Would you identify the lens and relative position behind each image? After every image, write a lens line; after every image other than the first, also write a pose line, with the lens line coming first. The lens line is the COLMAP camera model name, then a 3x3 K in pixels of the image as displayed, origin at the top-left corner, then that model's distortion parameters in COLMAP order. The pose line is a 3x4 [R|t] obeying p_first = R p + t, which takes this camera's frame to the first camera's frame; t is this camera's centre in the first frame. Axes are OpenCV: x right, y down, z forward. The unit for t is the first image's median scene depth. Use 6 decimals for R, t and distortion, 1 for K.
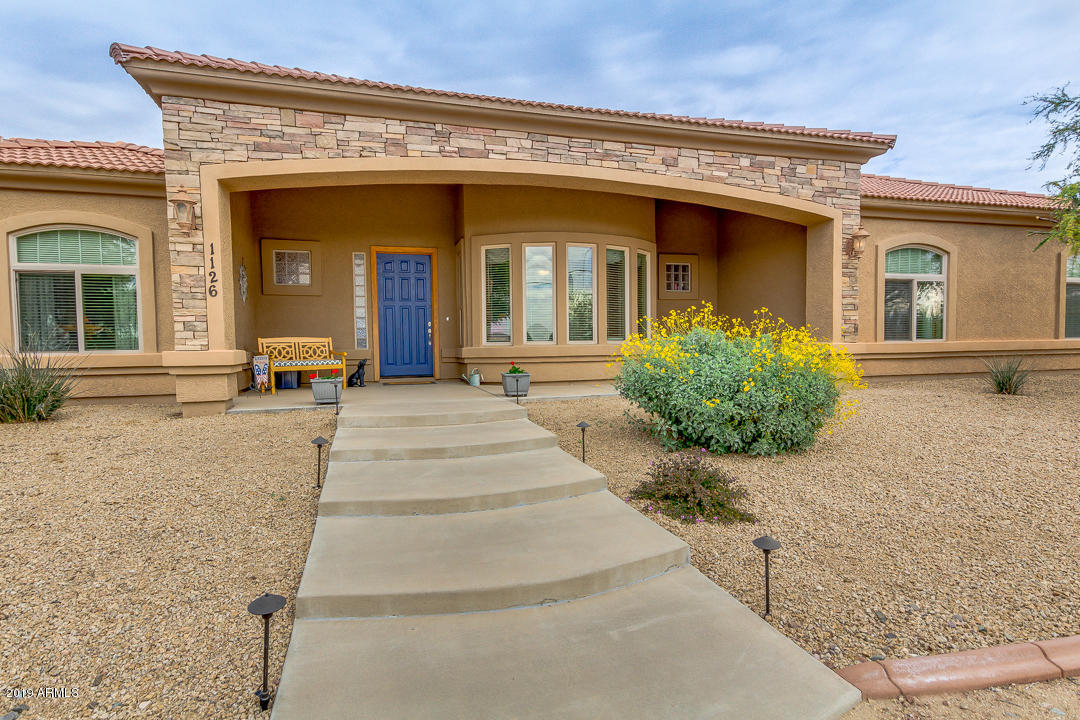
lens RADIAL K [[498.3, 0, 539.9], [0, 498.3, 332.8], [0, 0, 1]] dist [0.021086, 0.000087]
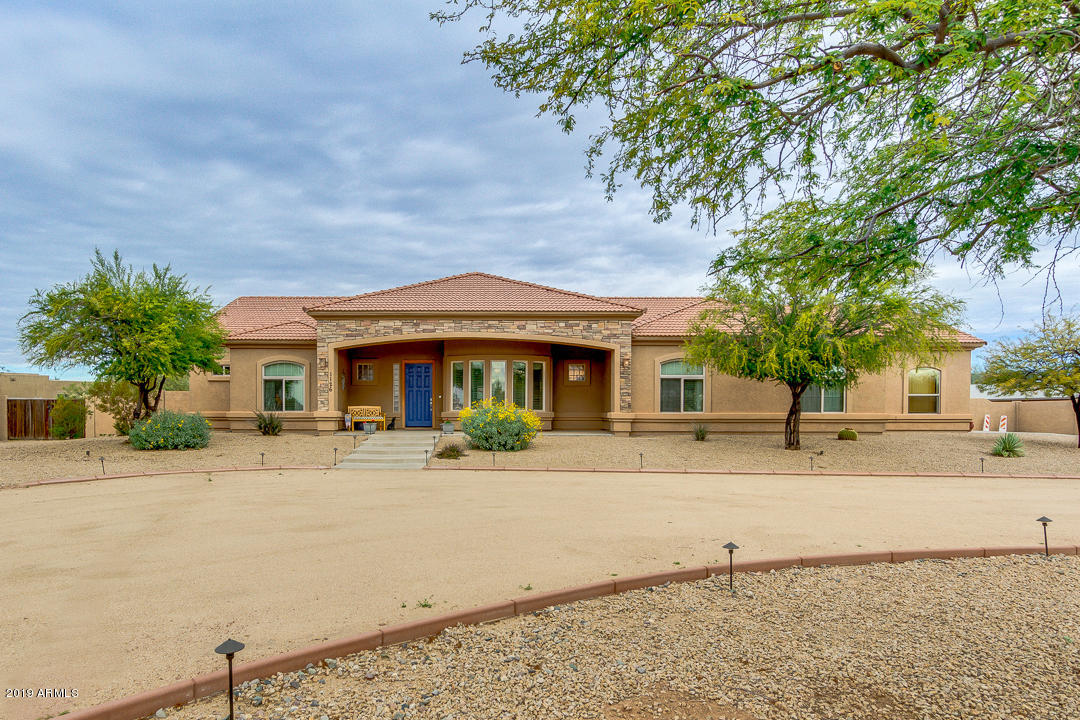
lens RADIAL K [[568.1, 0, 539.3], [0, 568.1, 364.8], [0, 0, 1]] dist [0.021492, -0.001390]
pose [[0.974654, -0.002011, -0.223710, 0.871935], [-0.010350, 0.998484, -0.054070, -0.048003], [0.223480, 0.055014, 0.973155, -1.342545]]
